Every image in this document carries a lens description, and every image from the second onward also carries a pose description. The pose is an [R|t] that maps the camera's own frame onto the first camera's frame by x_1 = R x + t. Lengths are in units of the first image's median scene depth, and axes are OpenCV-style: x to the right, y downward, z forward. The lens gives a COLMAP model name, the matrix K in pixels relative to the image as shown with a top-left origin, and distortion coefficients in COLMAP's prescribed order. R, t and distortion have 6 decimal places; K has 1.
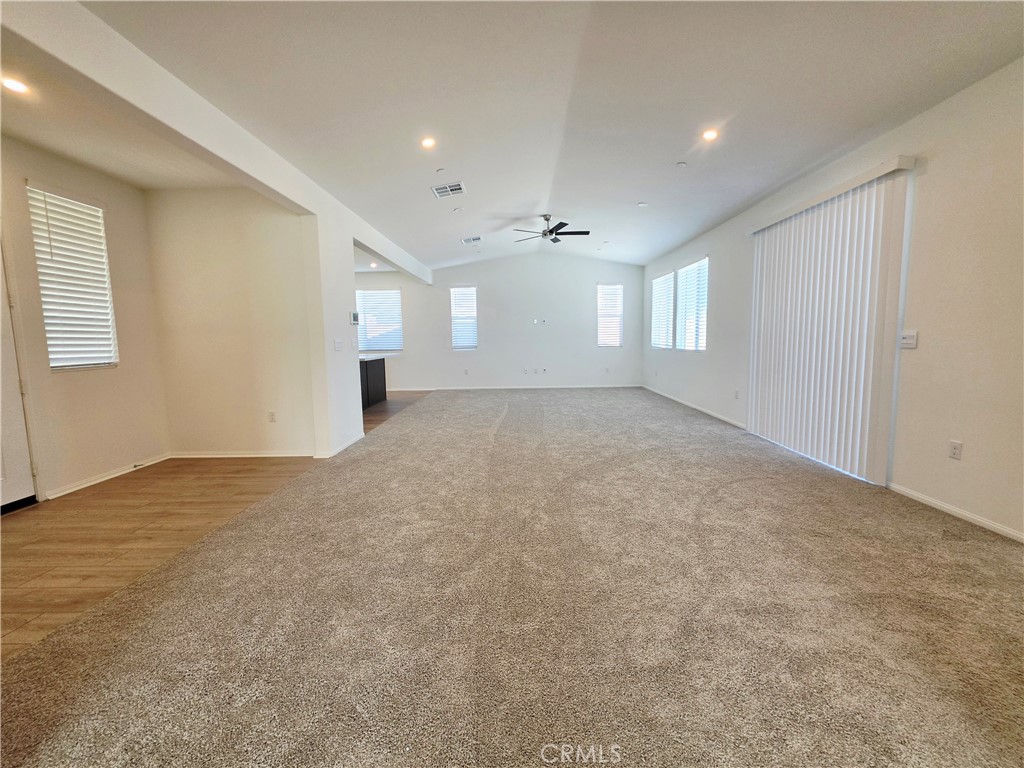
lens RADIAL K [[413.4, 0, 512.0], [0, 413.4, 384.0], [0, 0, 1]] dist [-0.001143, 0.000046]
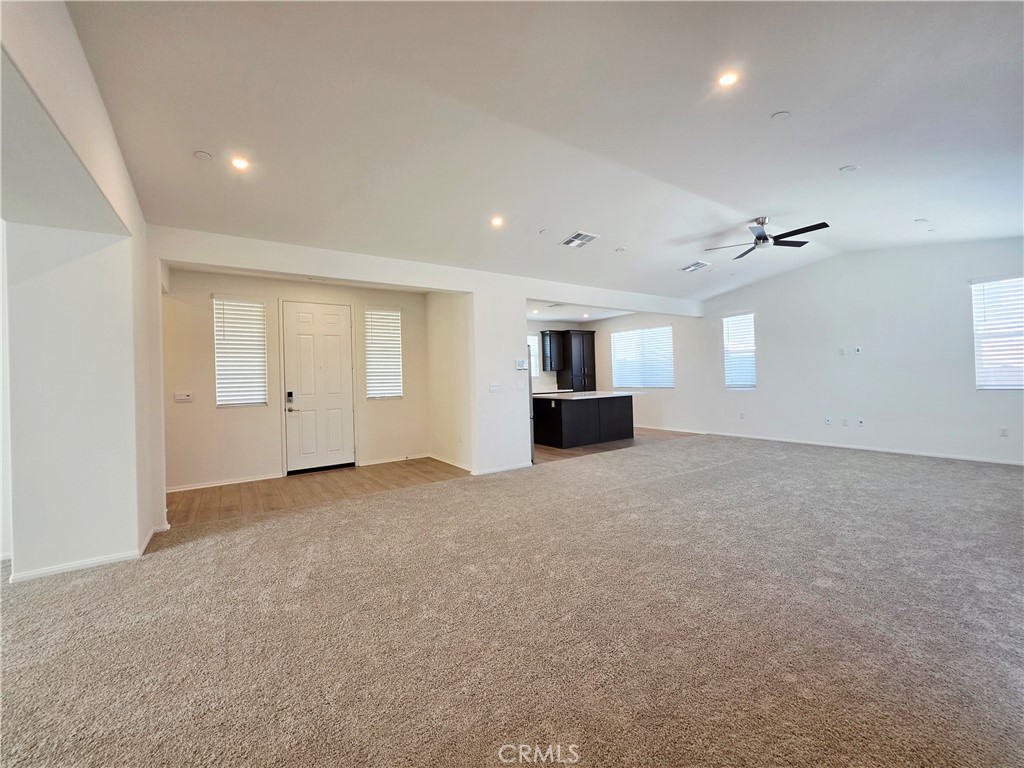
lens RADIAL K [[413.4, 0, 512.0], [0, 413.4, 384.0], [0, 0, 1]] dist [-0.001143, 0.000046]
pose [[0.575544, 0.013829, -0.817654, 0.623223], [-0.072948, 0.996739, -0.034489, -0.063782], [0.814511, 0.079496, 0.574676, 0.304019]]
